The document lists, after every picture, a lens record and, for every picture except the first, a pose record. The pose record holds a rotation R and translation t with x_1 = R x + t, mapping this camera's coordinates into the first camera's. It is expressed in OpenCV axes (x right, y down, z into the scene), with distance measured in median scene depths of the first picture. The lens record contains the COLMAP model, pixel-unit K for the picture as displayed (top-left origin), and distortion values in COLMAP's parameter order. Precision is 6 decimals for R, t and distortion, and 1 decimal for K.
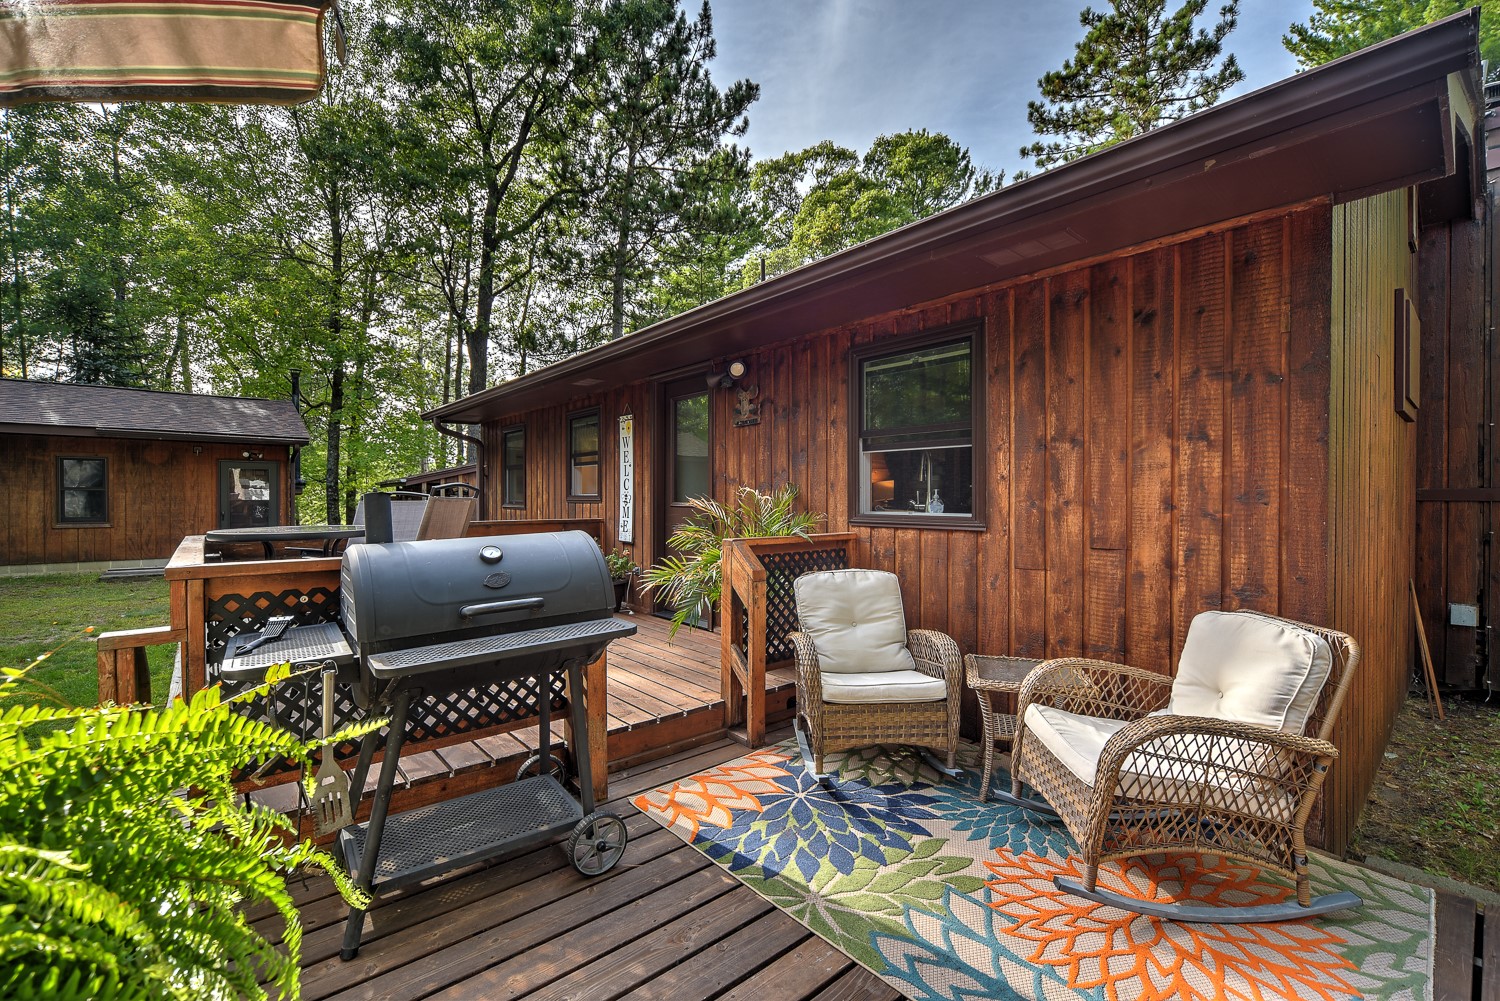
lens RADIAL K [[633.4, 0, 757.8], [0, 633.4, 495.6], [0, 0, 1]] dist [-0.003771, 0.001266]
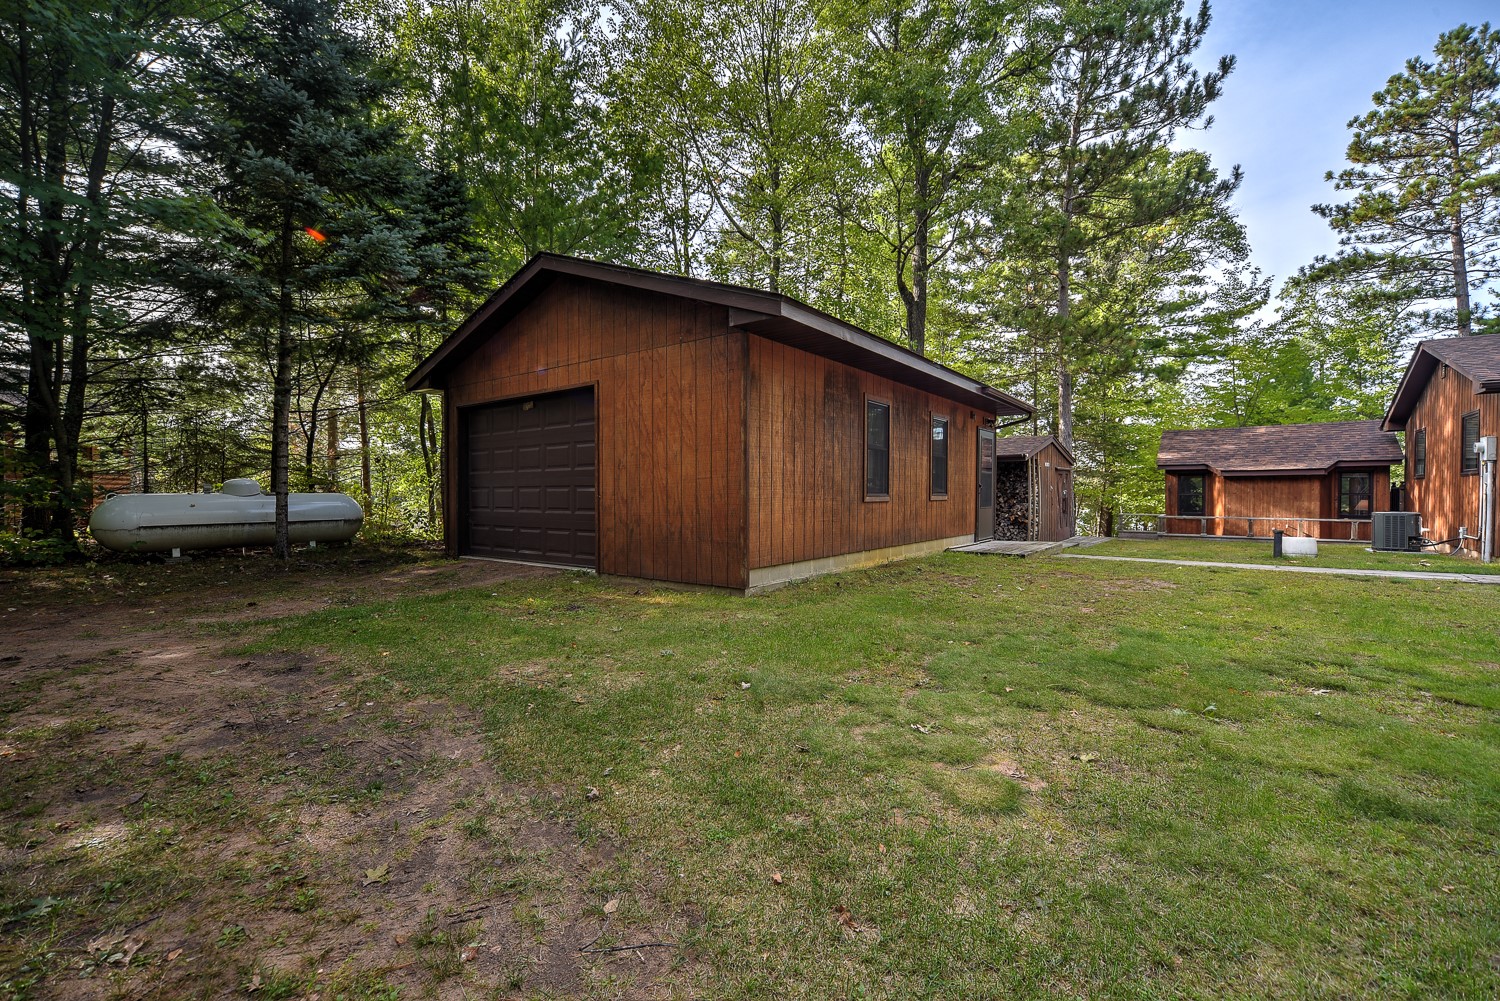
lens RADIAL K [[633.4, 0, 751.5], [0, 633.4, 497.0], [0, 0, 1]] dist [-0.003771, 0.001266]
pose [[0.980698, -0.004023, 0.195487, -0.921764], [0.002179, 0.999951, 0.009649, 0.022080], [-0.195516, -0.009037, 0.980659, 0.095832]]
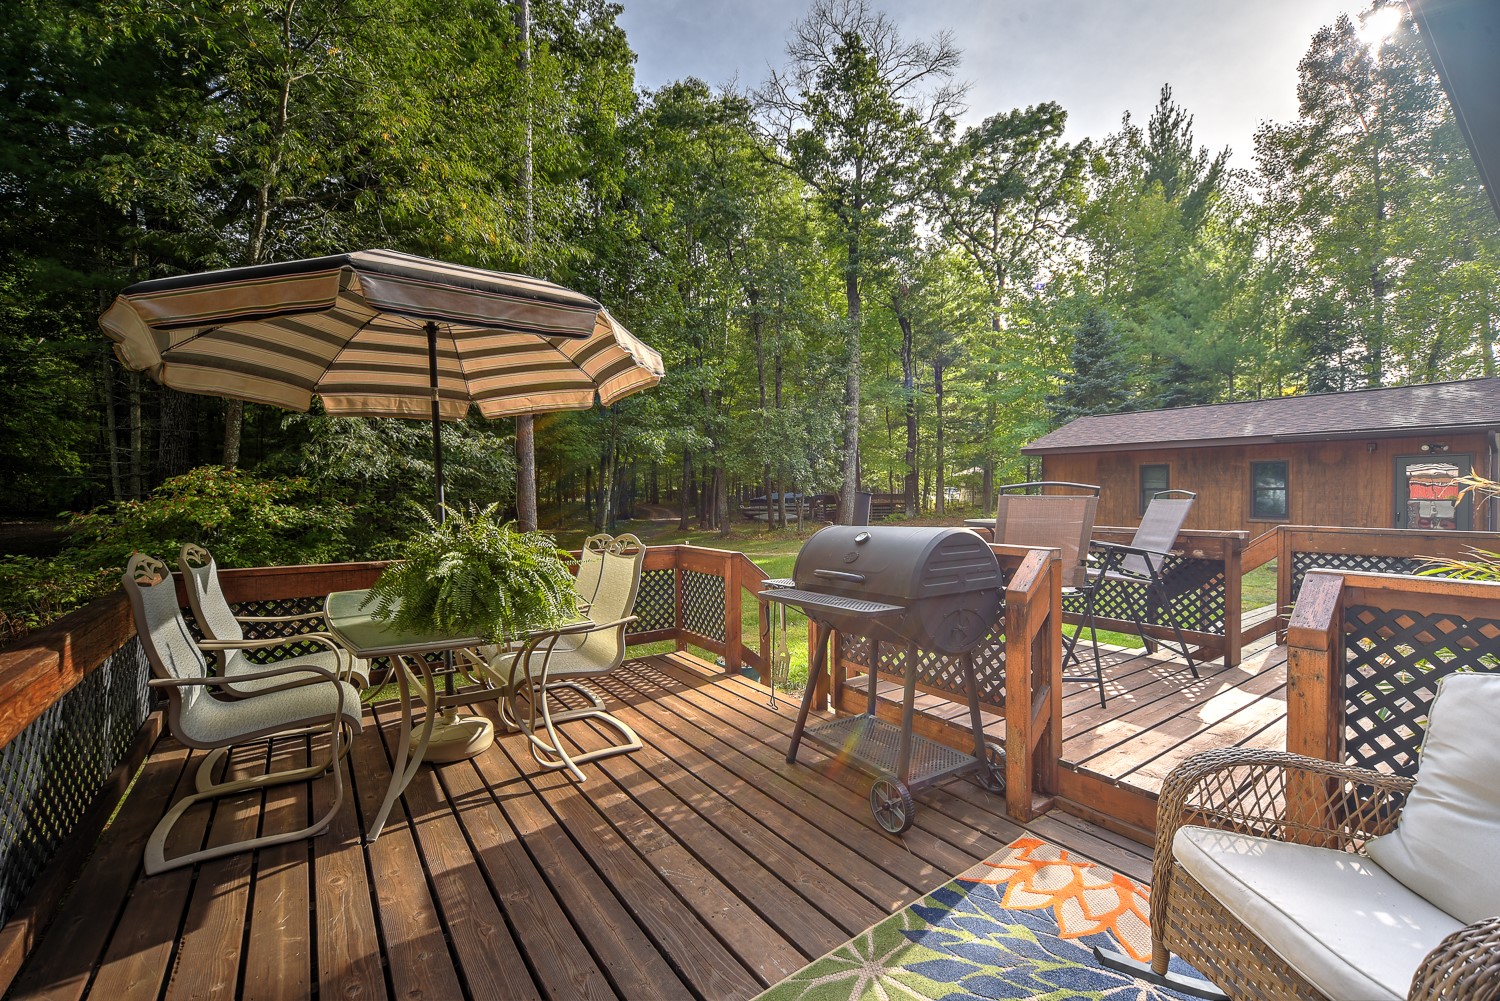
lens RADIAL K [[633.4, 0, 756.2], [0, 633.4, 501.9], [0, 0, 1]] dist [-0.003771, 0.001266]
pose [[-0.078797, 0.010897, -0.996831, 0.088957], [0.000902, 0.999941, 0.010860, 0.000391], [0.996890, -0.000044, -0.078802, 0.086649]]
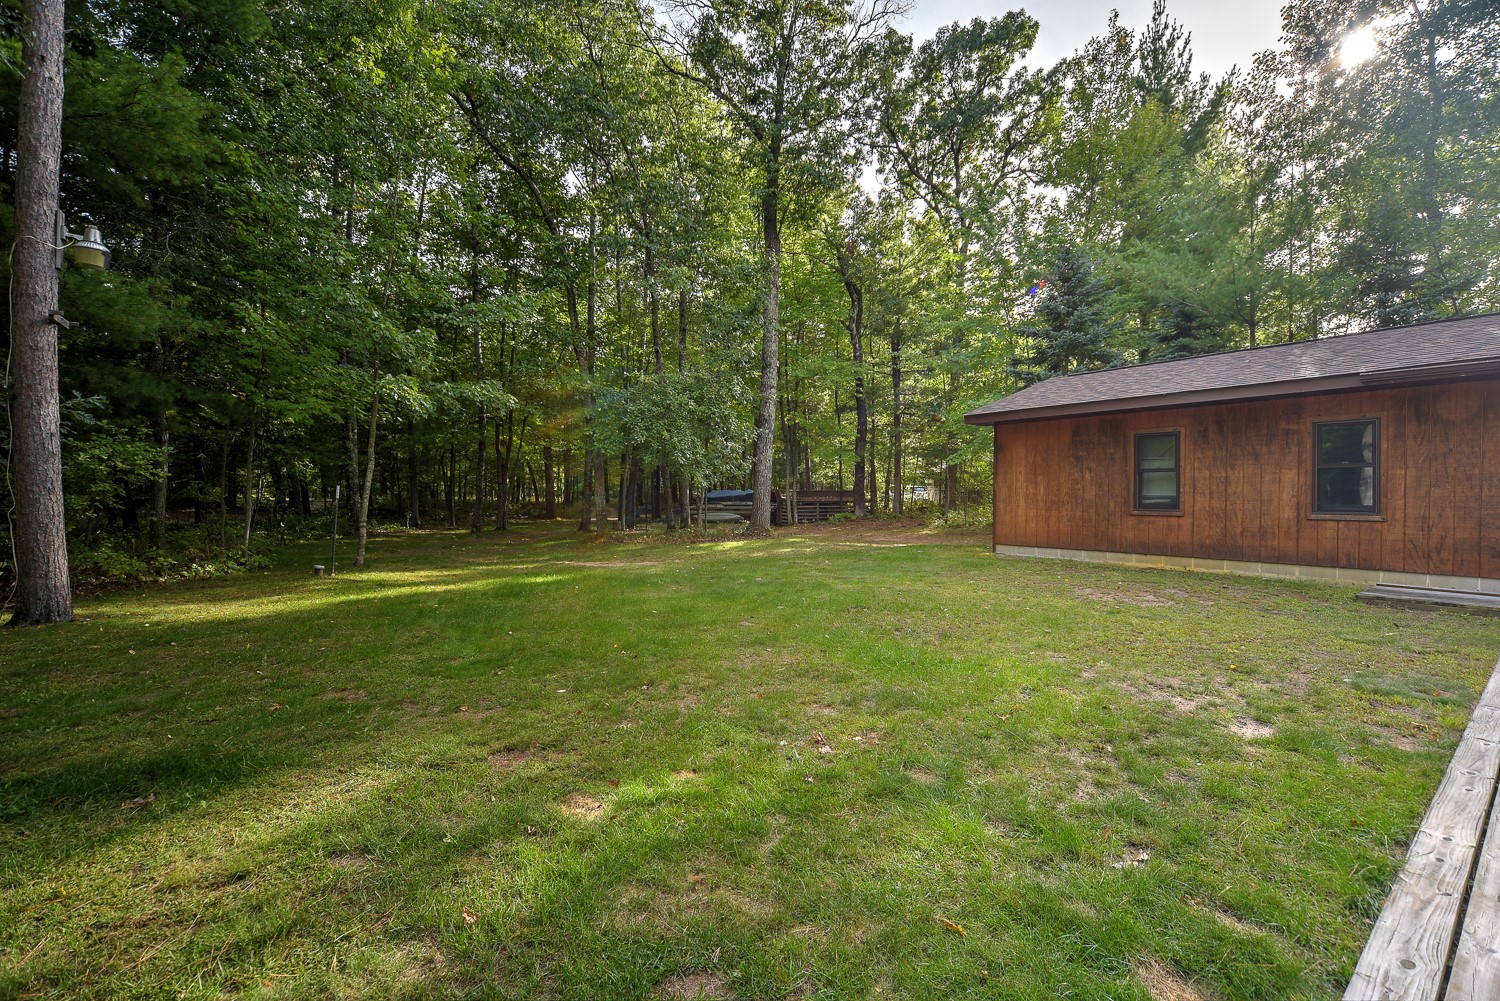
lens RADIAL K [[633.4, 0, 752.7], [0, 633.4, 496.5], [0, 0, 1]] dist [-0.003771, 0.001266]
pose [[-0.062889, -0.002449, -0.998017, -0.176157], [-0.007277, 0.999972, -0.001995, 0.017118], [0.997994, 0.007137, -0.062905, 0.211124]]
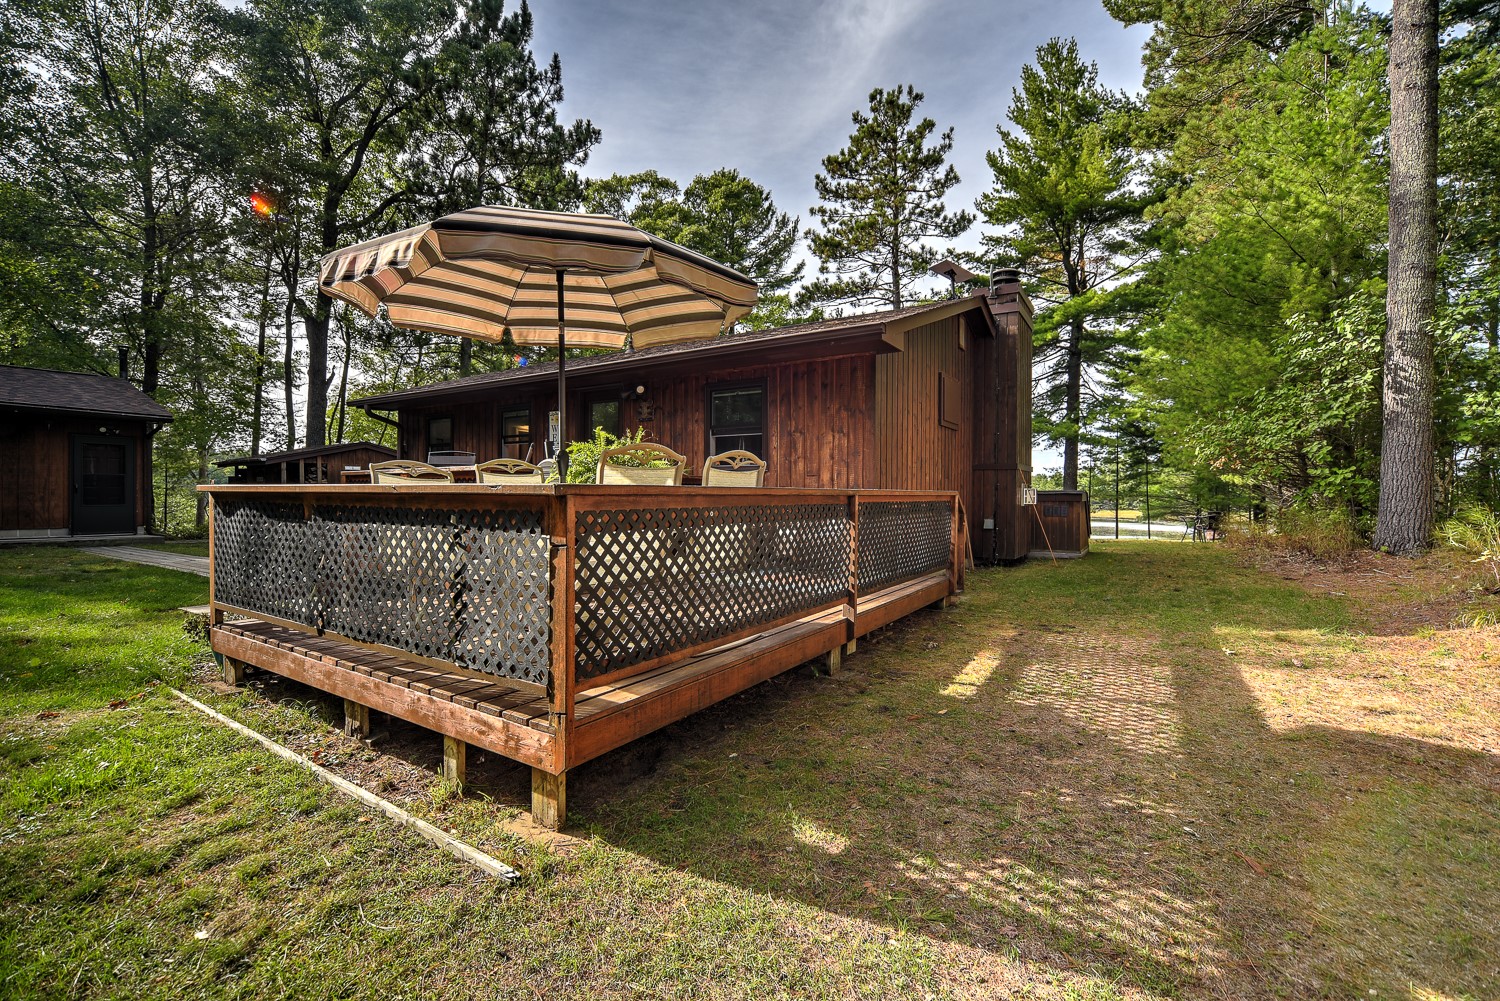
lens RADIAL K [[633.4, 0, 755.4], [0, 633.4, 493.9], [0, 0, 1]] dist [-0.003771, 0.001266]
pose [[0.957026, 0.003789, 0.289978, -0.058368], [-0.003988, 0.999992, 0.000096, 0.023205], [-0.289975, -0.001248, 0.957033, -0.198533]]
